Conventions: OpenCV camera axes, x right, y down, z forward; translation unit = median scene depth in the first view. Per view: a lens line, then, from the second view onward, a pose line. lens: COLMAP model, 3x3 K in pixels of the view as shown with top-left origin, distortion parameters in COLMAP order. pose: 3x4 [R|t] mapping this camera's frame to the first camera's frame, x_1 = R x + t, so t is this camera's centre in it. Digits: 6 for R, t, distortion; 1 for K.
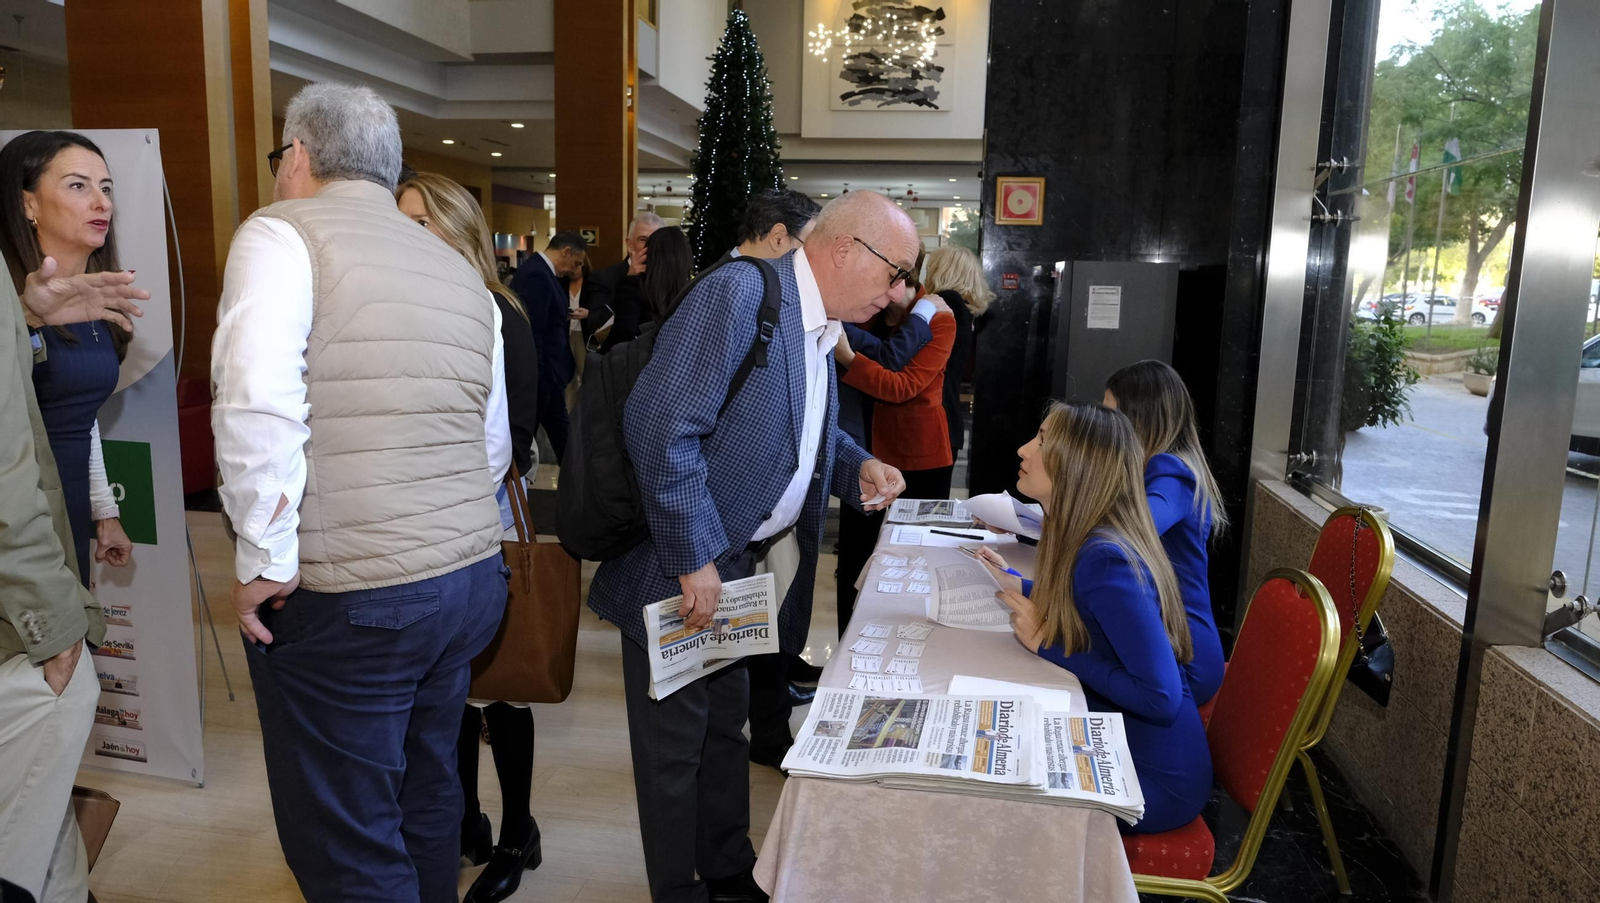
lens RADIAL K [[1067.5, 0, 803.4], [0, 1067.5, 448.4], [0, 0, 1]] dist [-0.019269, 0.006603]
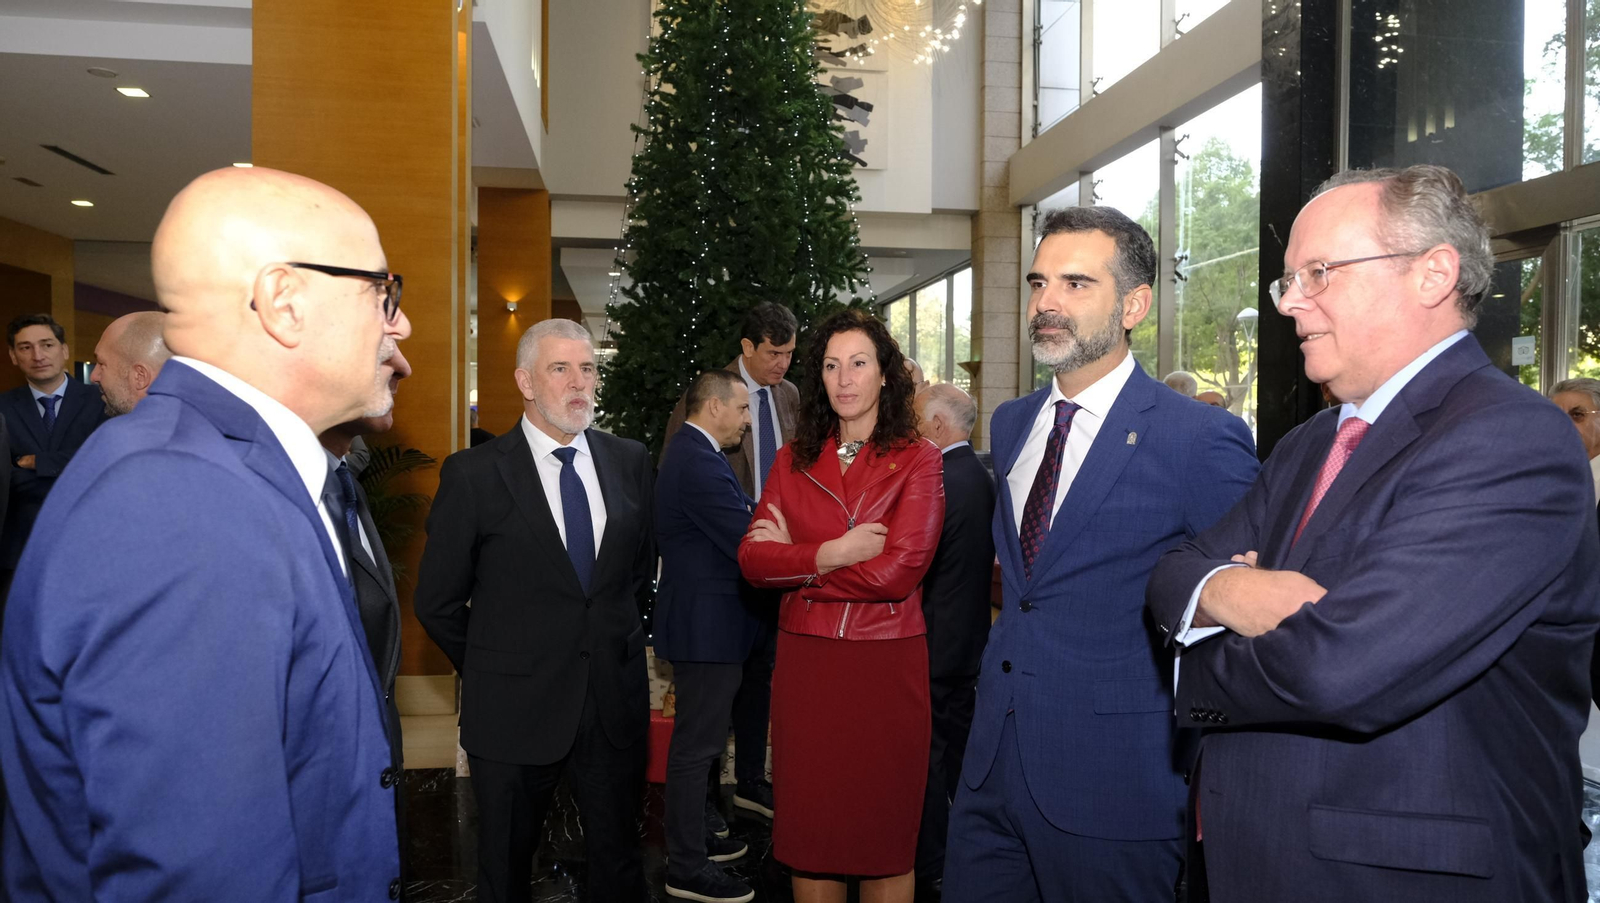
lens RADIAL K [[1067.5, 0, 800.4], [0, 1067.5, 448.1], [0, 0, 1]] dist [-0.019269, 0.006603]
pose [[0.955478, -0.025955, 0.293920, -0.107090], [0.061411, 0.991803, -0.112054, -0.078917], [-0.288602, 0.125115, 0.949239, 0.420138]]
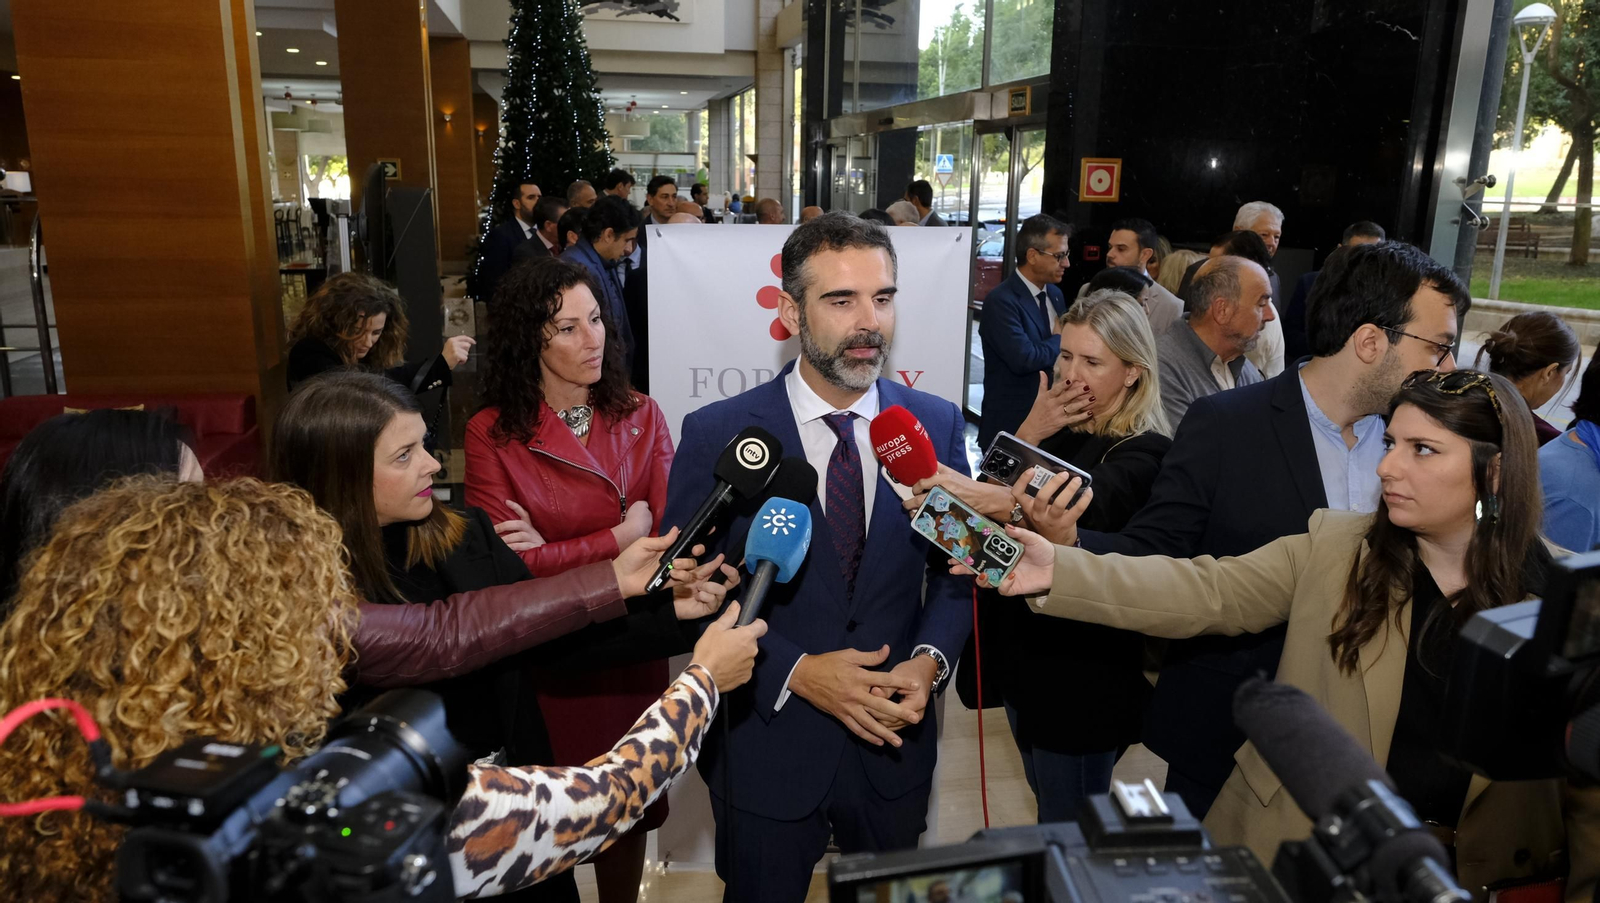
lens RADIAL K [[1067.5, 0, 802.3], [0, 1067.5, 449.4], [0, 0, 1]] dist [-0.019269, 0.006603]
pose [[0.935823, -0.098015, 0.338568, -0.138132], [0.064697, 0.992004, 0.108358, -0.026555], [-0.346482, -0.079500, 0.934682, 0.014358]]
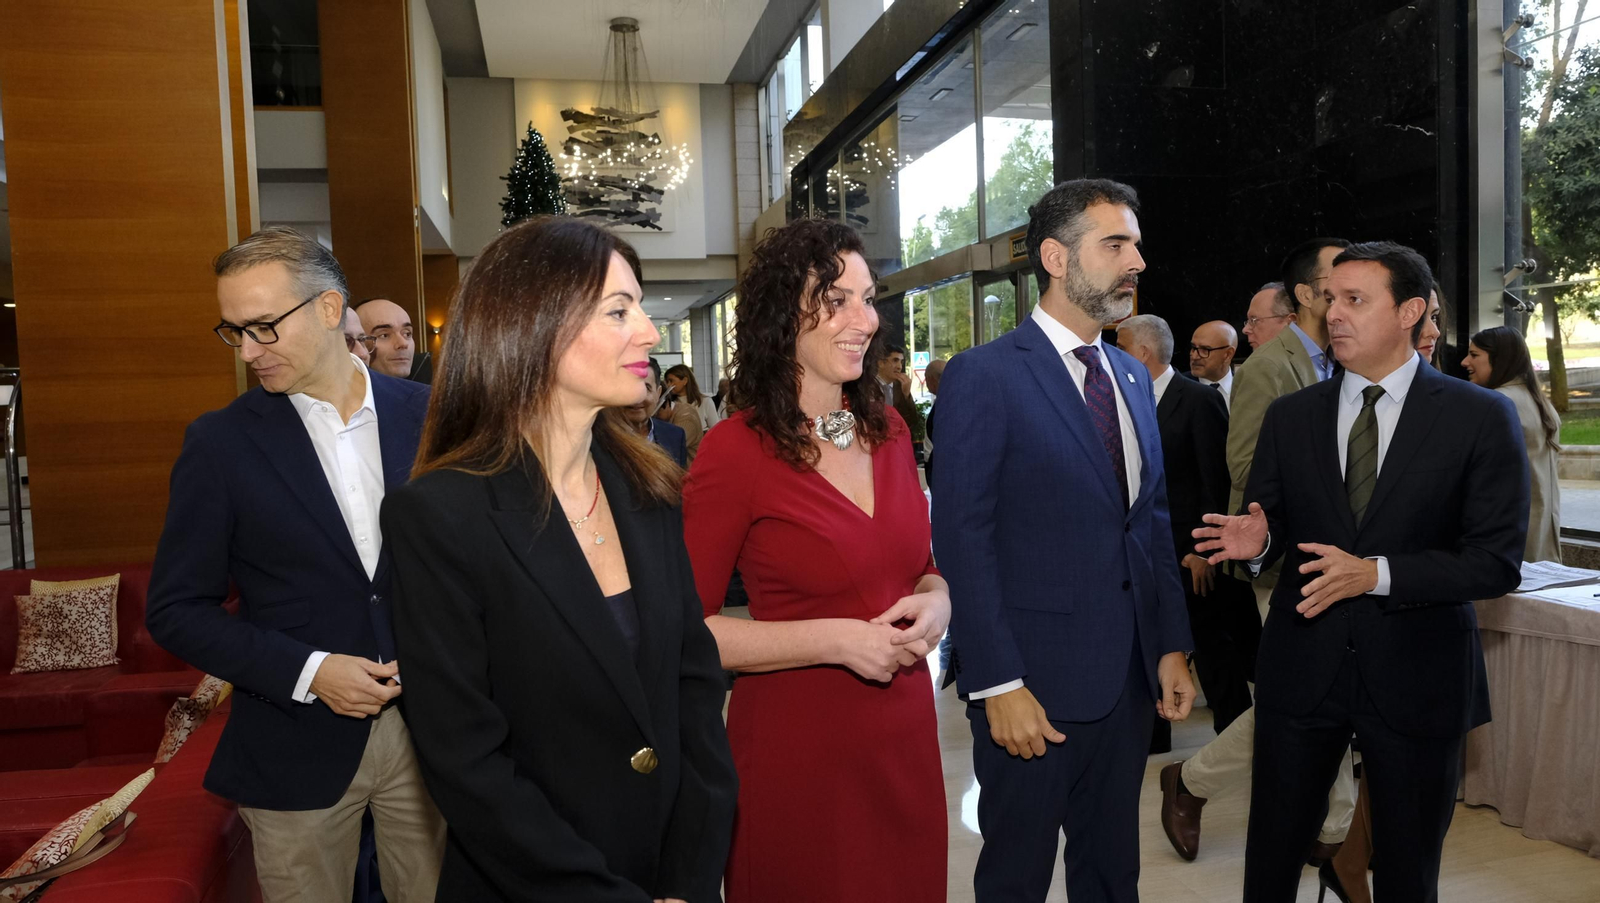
lens RADIAL K [[1067.5, 0, 801.4], [0, 1067.5, 458.0], [0, 0, 1]] dist [-0.019269, 0.006603]
pose [[0.925675, -0.082633, 0.369184, -0.144166], [0.118971, 0.989928, -0.076731, -0.009624], [-0.359125, 0.114950, 0.926183, 0.035449]]
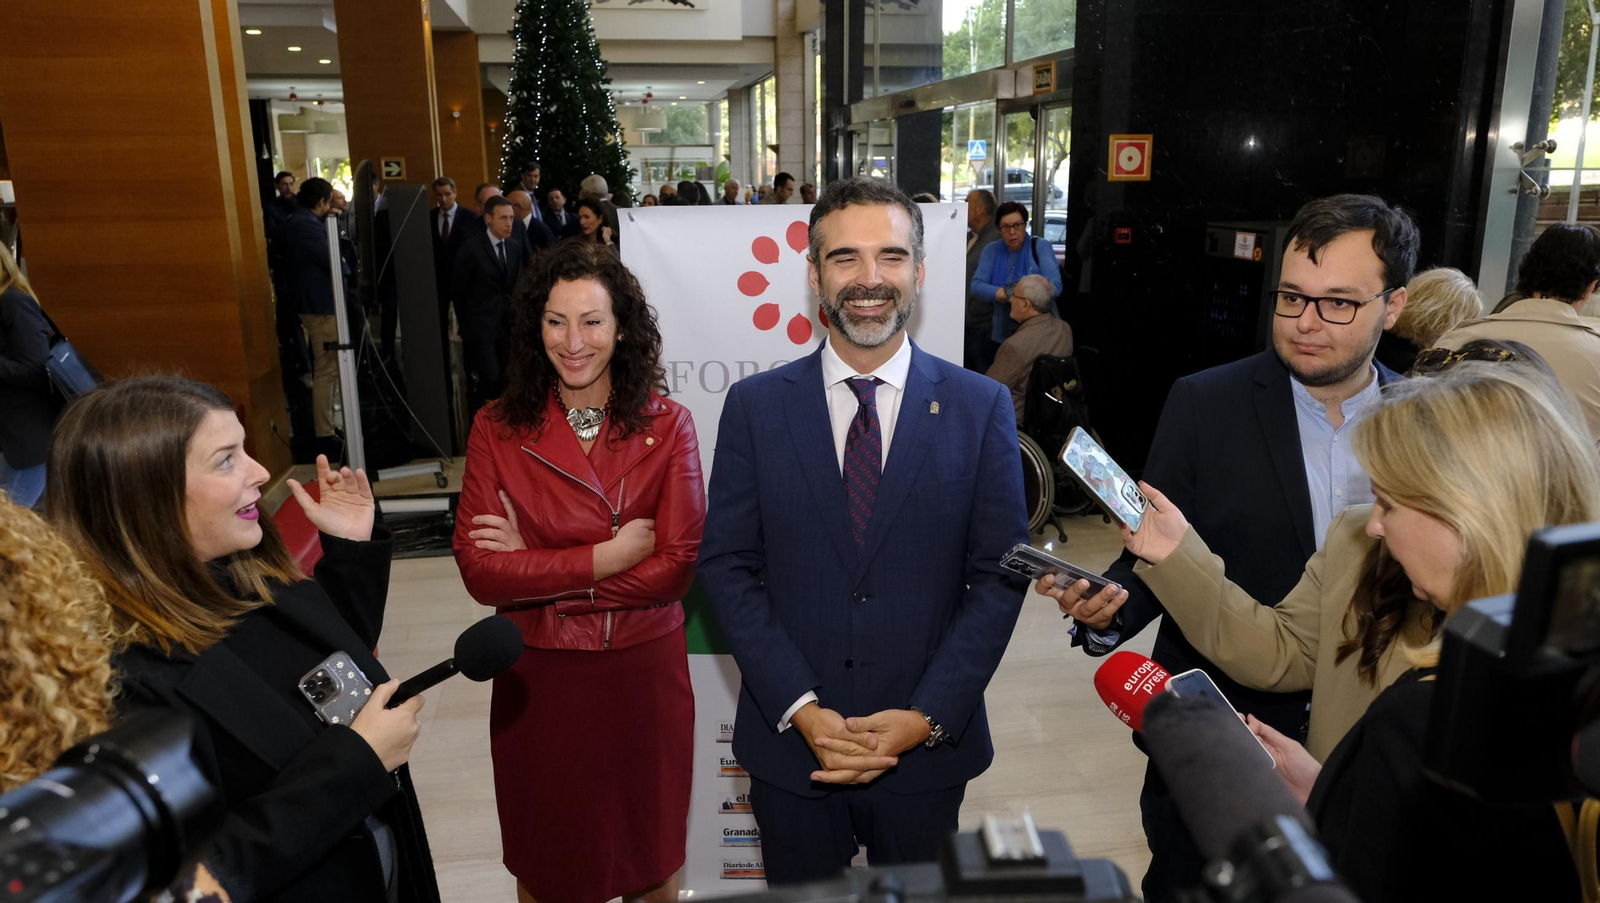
lens RADIAL K [[1113.9, 0, 804.3], [0, 1113.9, 448.6], [0, 0, 1]] dist [-0.013712, 0.000508]
pose [[0.943320, -0.114120, 0.311648, -0.132275], [0.086136, 0.991030, 0.102173, -0.025046], [-0.320512, -0.069538, 0.944689, 0.015981]]
